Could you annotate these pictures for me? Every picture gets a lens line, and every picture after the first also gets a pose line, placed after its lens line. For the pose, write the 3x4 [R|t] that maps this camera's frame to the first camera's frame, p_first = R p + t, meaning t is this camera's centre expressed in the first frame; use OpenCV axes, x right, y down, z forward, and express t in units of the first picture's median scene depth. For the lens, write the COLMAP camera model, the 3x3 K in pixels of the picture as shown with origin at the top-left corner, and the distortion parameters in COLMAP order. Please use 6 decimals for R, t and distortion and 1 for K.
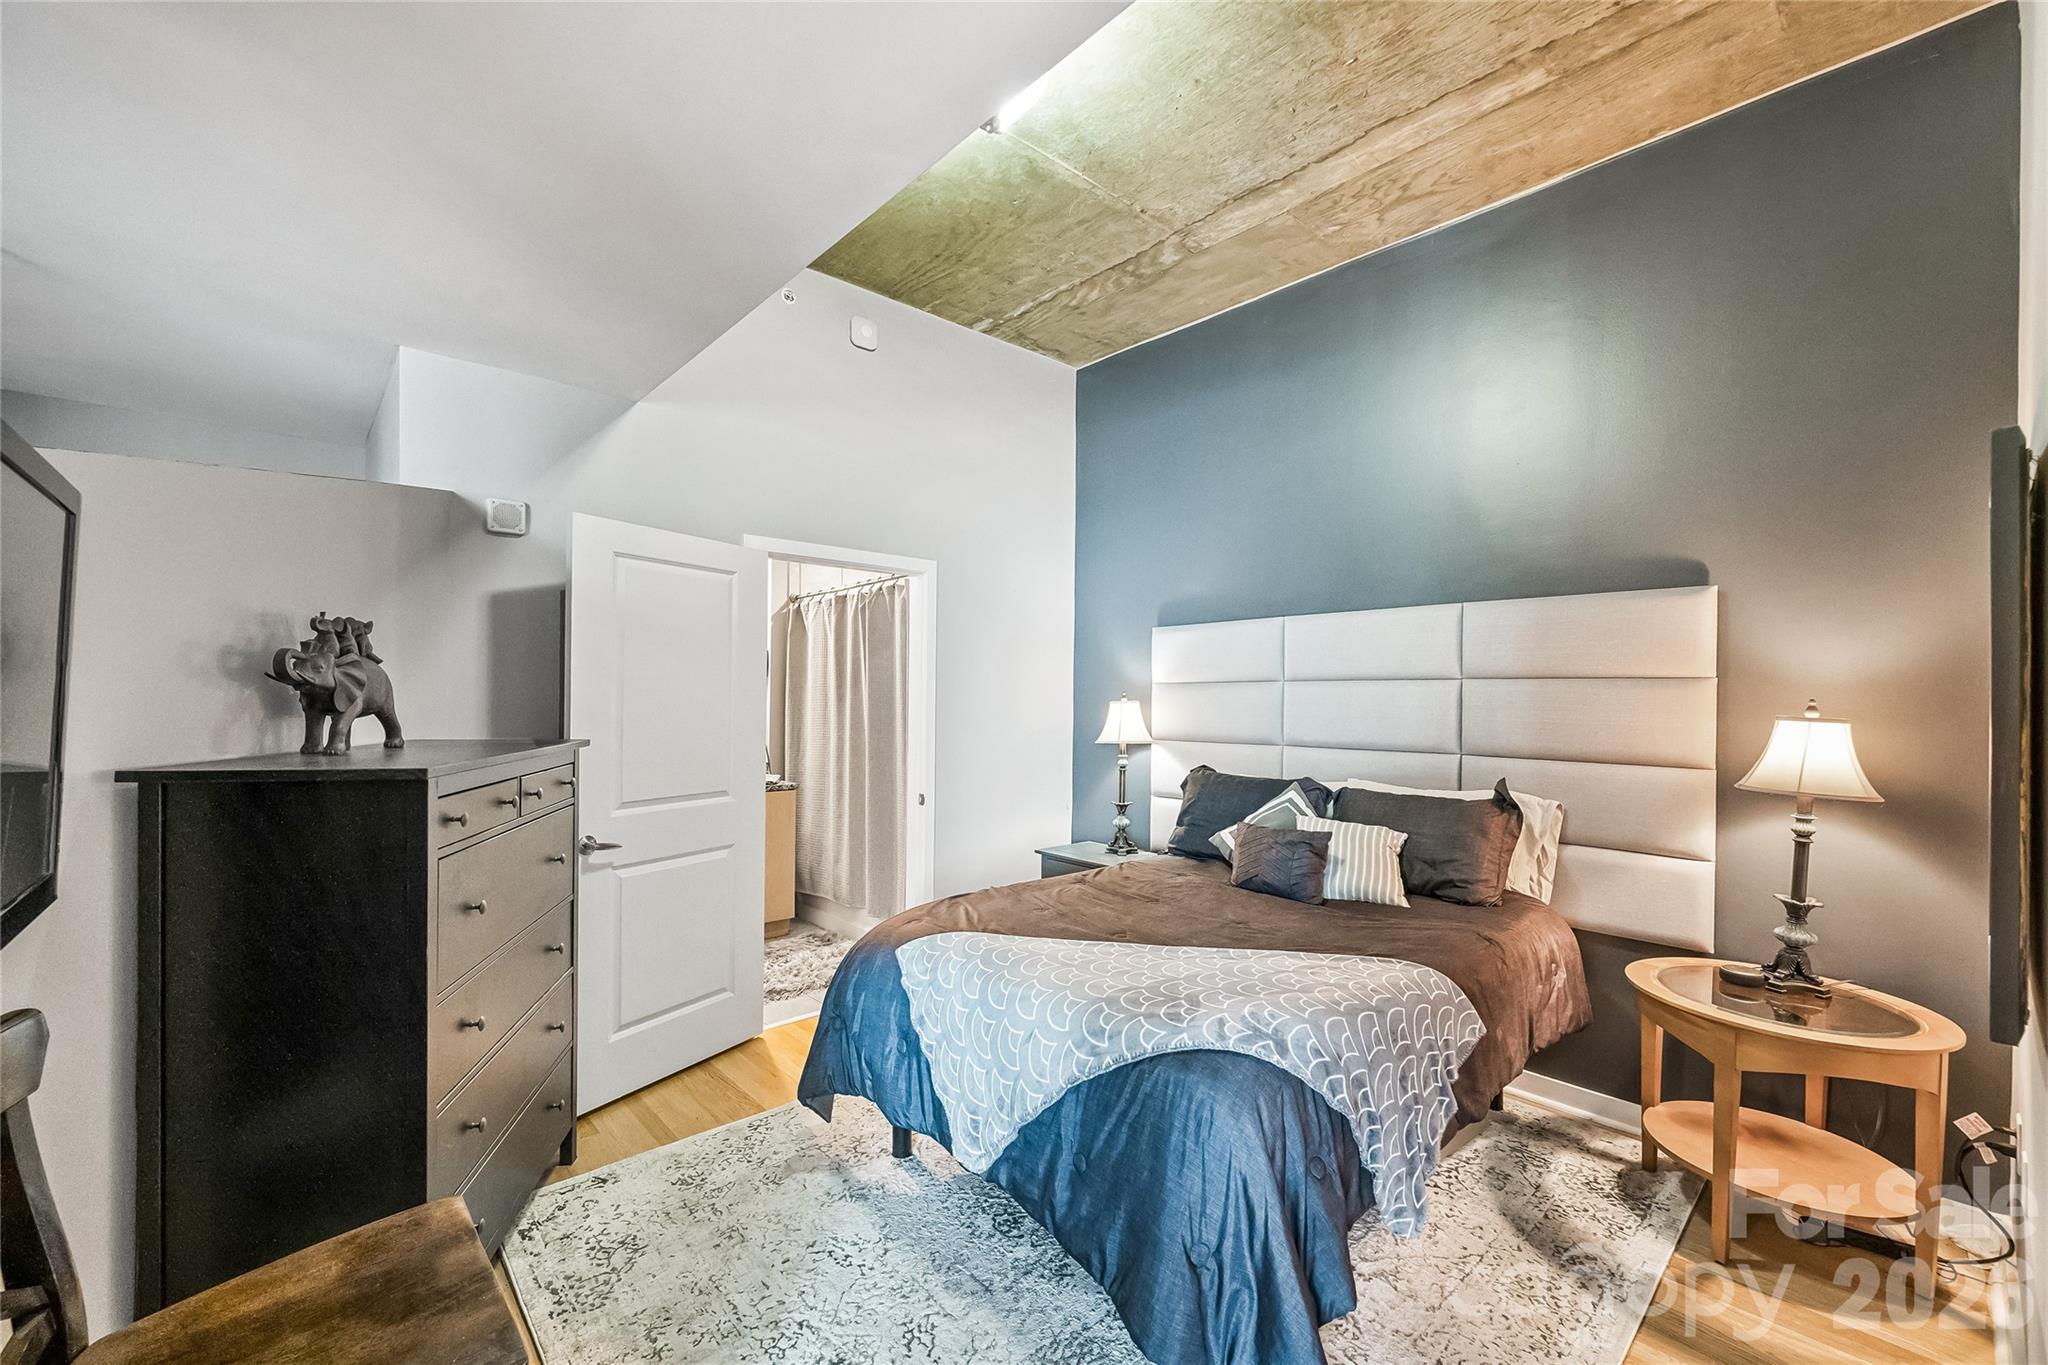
lens RADIAL K [[850.7, 0, 1021.7], [0, 850.7, 691.7], [0, 0, 1]] dist [0.007528, -0.002063]
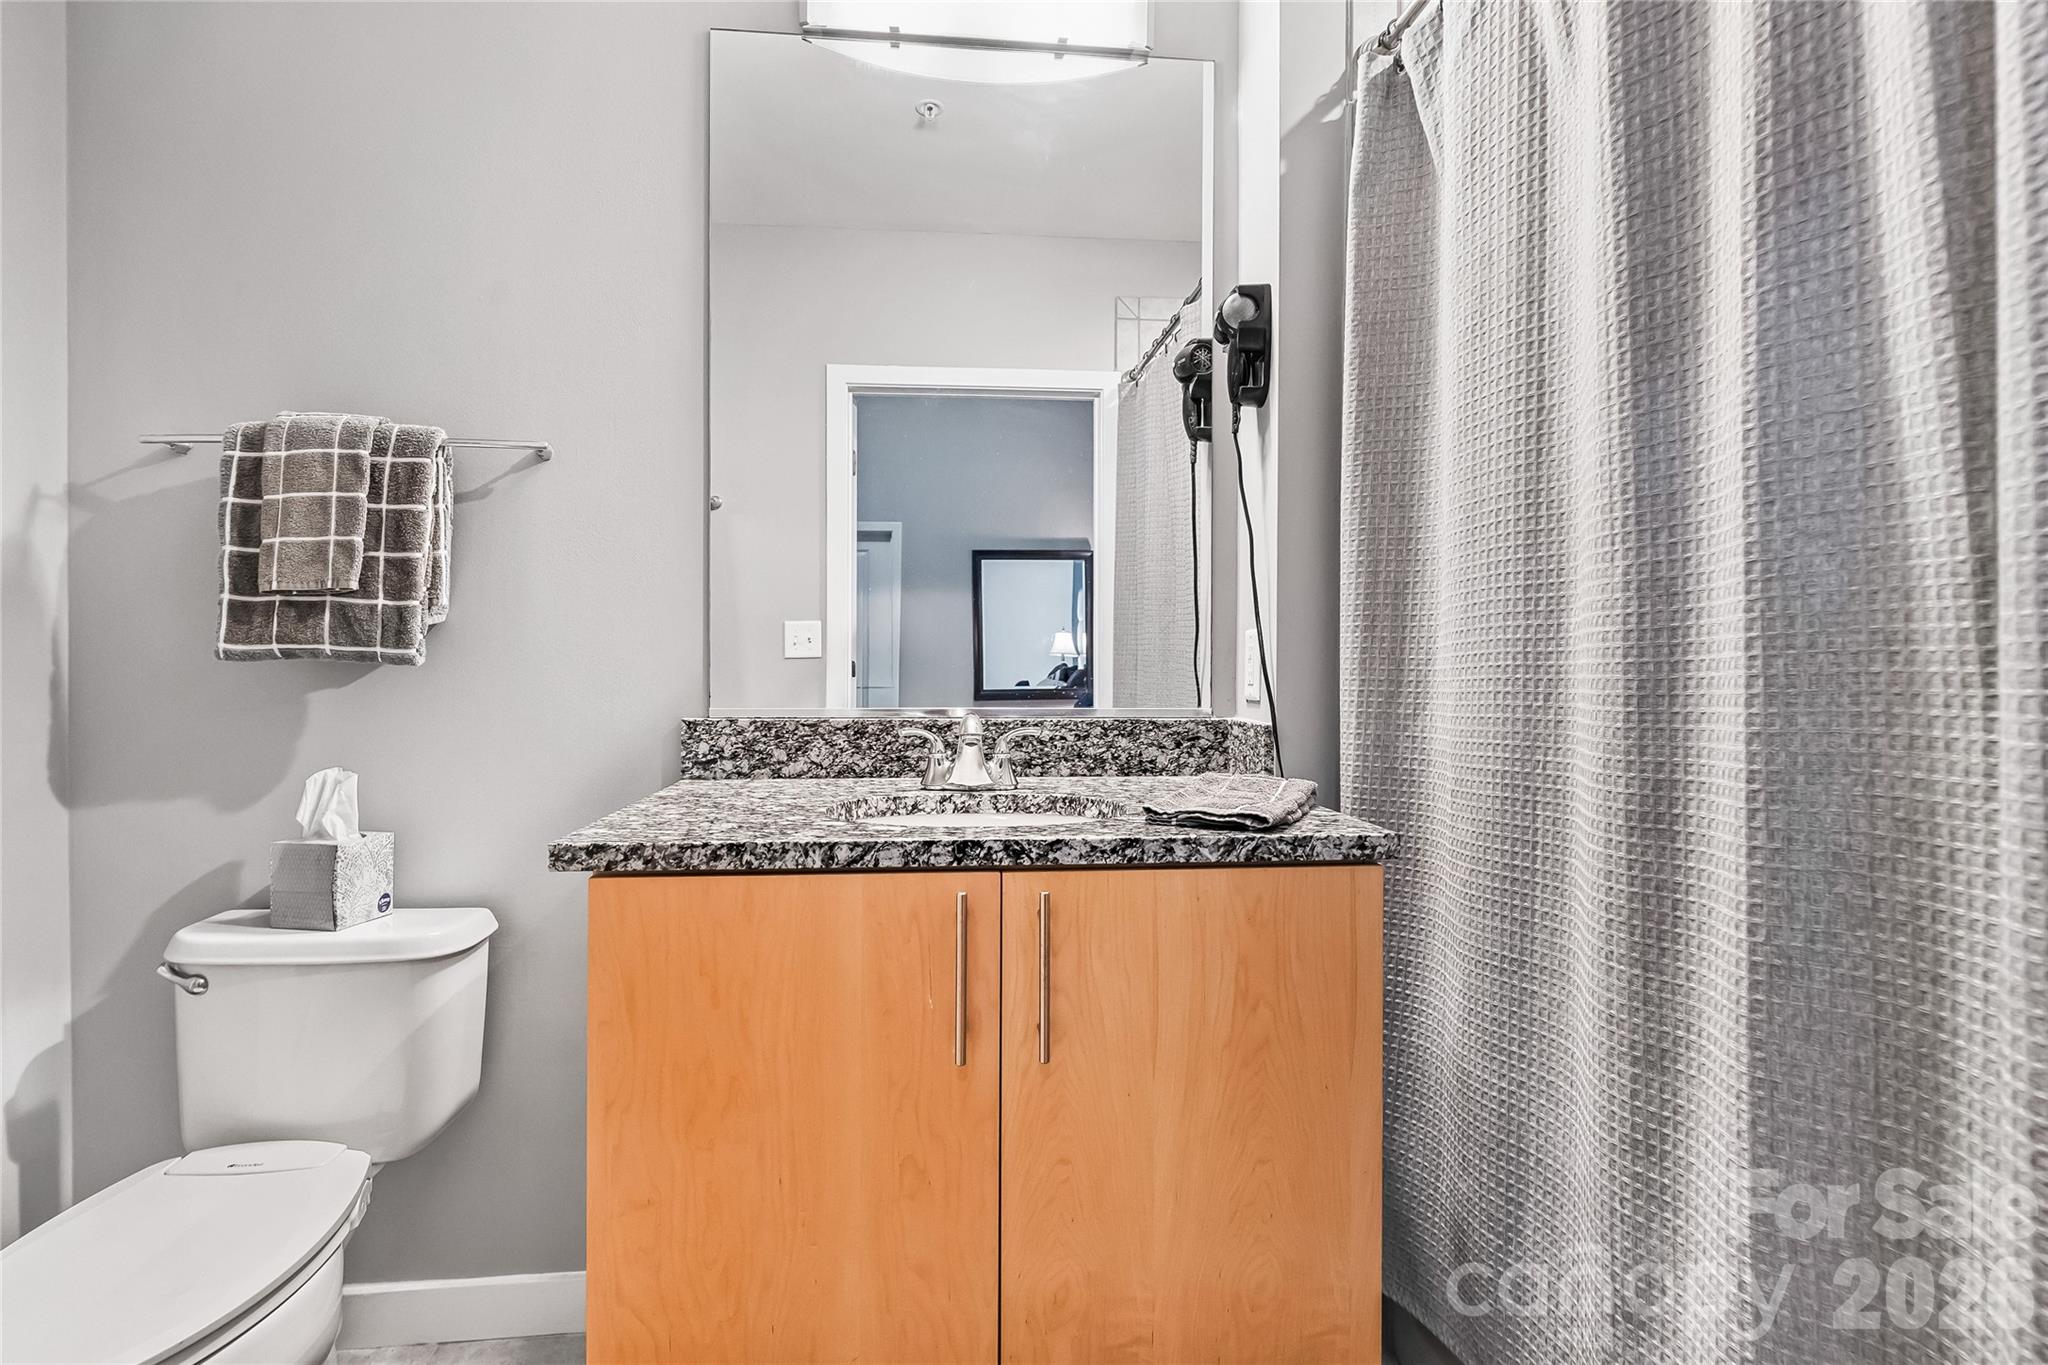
lens RADIAL K [[1005.3, 0, 1019.6], [0, 1005.3, 682.5], [0, 0, 1]] dist [-0.000923, -0.003098]
pose [[0.818117, -0.006140, -0.575019, -0.194744], [0.004195, 0.999980, -0.004710, 0.072493], [0.575036, 0.001441, 0.818127, 0.738589]]
